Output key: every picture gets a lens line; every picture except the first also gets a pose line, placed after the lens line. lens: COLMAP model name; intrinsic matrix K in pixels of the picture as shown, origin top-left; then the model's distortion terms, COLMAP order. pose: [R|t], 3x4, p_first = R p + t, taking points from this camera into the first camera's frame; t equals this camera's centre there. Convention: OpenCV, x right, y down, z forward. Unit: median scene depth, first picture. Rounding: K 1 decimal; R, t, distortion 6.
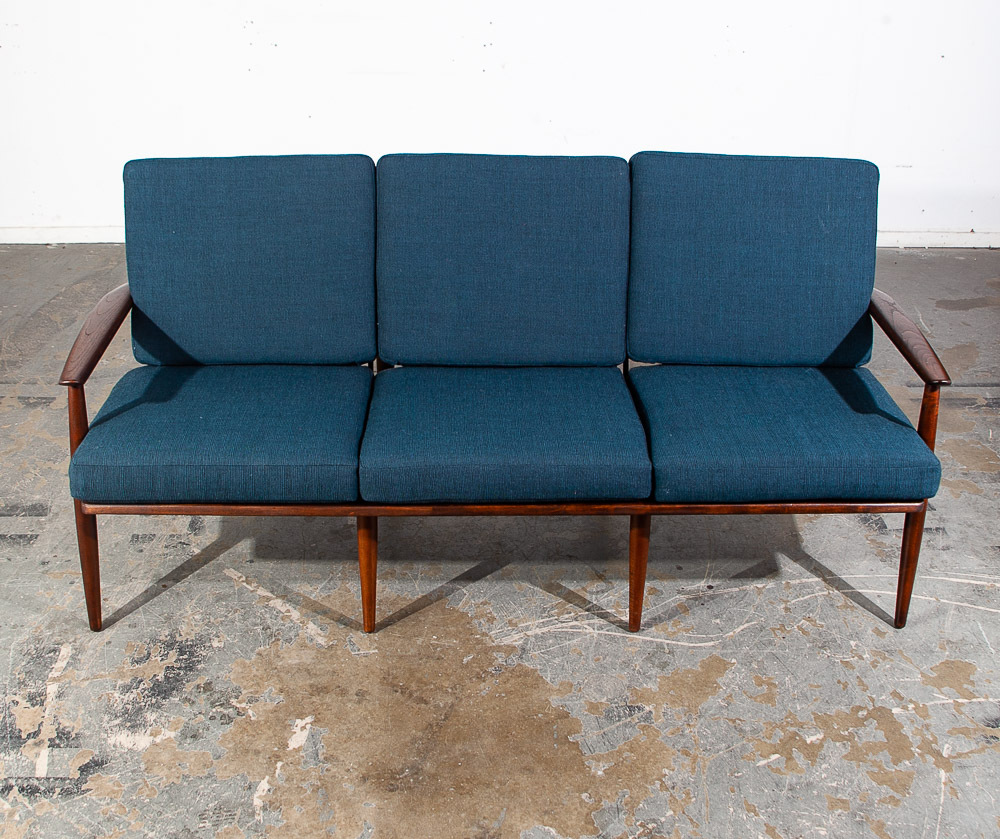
lens RADIAL K [[1260.4, 0, 491.7], [0, 1260.4, 368.9], [0, 0, 1]] dist [-0.112197, 0.000000]
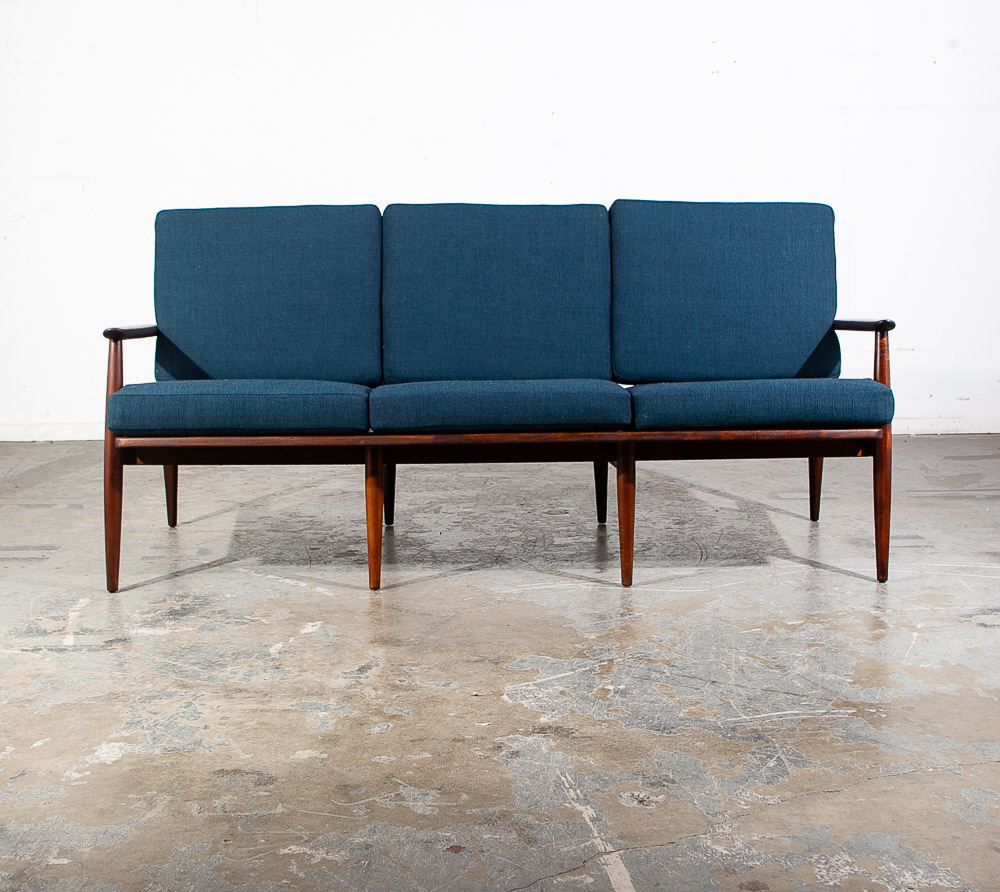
lens RADIAL K [[1576.2, 0, 500.1], [0, 1576.2, 437.7], [0, 0, 1]] dist [-0.091388, 0.000000]
pose [[0.999851, -0.016771, 0.004007, 0.004453], [0.017188, 0.950683, -0.309689, 0.504599], [0.001385, 0.309711, 0.950830, -0.296711]]
